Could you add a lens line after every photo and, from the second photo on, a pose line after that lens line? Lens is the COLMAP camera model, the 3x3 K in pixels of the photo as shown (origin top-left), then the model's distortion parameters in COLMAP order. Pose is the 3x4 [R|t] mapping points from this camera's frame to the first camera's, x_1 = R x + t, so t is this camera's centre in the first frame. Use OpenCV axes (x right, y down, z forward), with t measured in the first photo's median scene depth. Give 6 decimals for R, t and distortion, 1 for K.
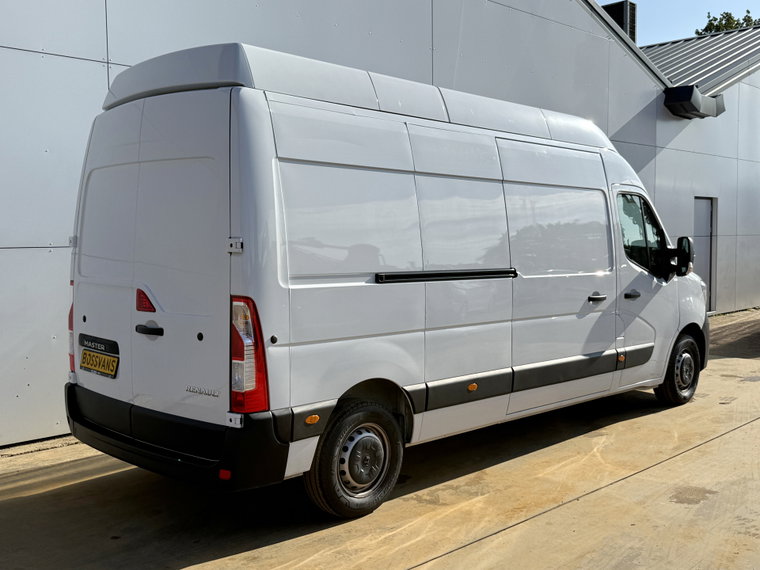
lens RADIAL K [[819.9, 0, 380.0], [0, 819.9, 285.0], [0, 0, 1]] dist [0.002157, -0.000029]
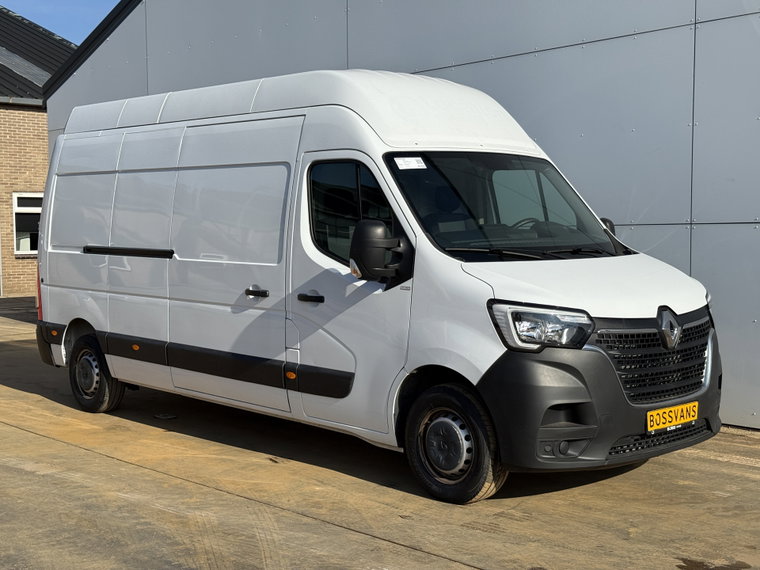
lens RADIAL K [[1059.6, 0, 382.5], [0, 1059.6, 295.1], [0, 0, 1]] dist [0.010394, 0.026021]
pose [[-0.043299, 0.062568, -0.997101, 1.424255], [-0.061879, 0.995953, 0.065183, -0.064264], [0.997144, 0.064522, -0.039252, 1.235580]]
